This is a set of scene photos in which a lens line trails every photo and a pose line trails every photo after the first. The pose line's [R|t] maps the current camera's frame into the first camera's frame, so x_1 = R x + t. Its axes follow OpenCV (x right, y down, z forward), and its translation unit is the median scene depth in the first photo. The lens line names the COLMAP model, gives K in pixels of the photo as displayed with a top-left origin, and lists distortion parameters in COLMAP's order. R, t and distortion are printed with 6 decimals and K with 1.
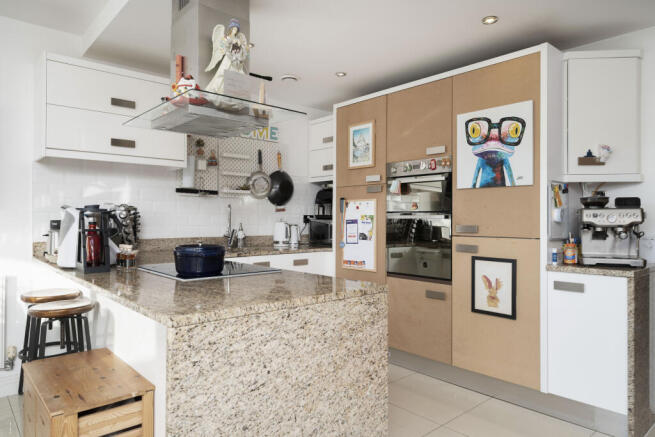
lens RADIAL K [[431.1, 0, 326.1], [0, 431.1, 219.1], [0, 0, 1]] dist [0.000109, -0.001042]
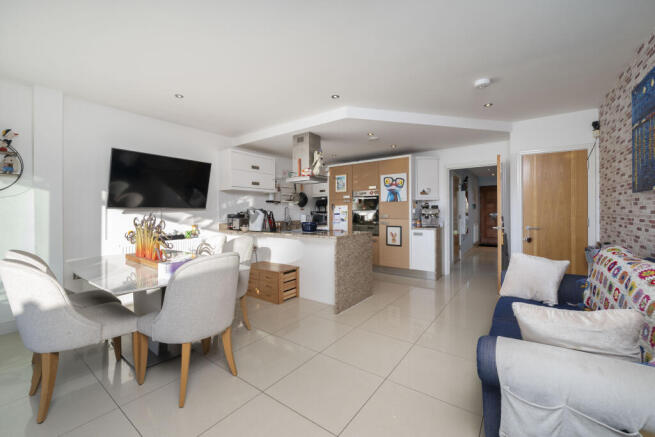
lens RADIAL K [[264.7, 0, 329.1], [0, 264.7, 213.2], [0, 0, 1]] dist [-0.003685, -0.000294]
pose [[0.978142, -0.008857, 0.207750, -0.393409], [0.008566, 0.999961, 0.002296, -0.002856], [-0.207762, -0.000467, 0.978179, -0.627965]]
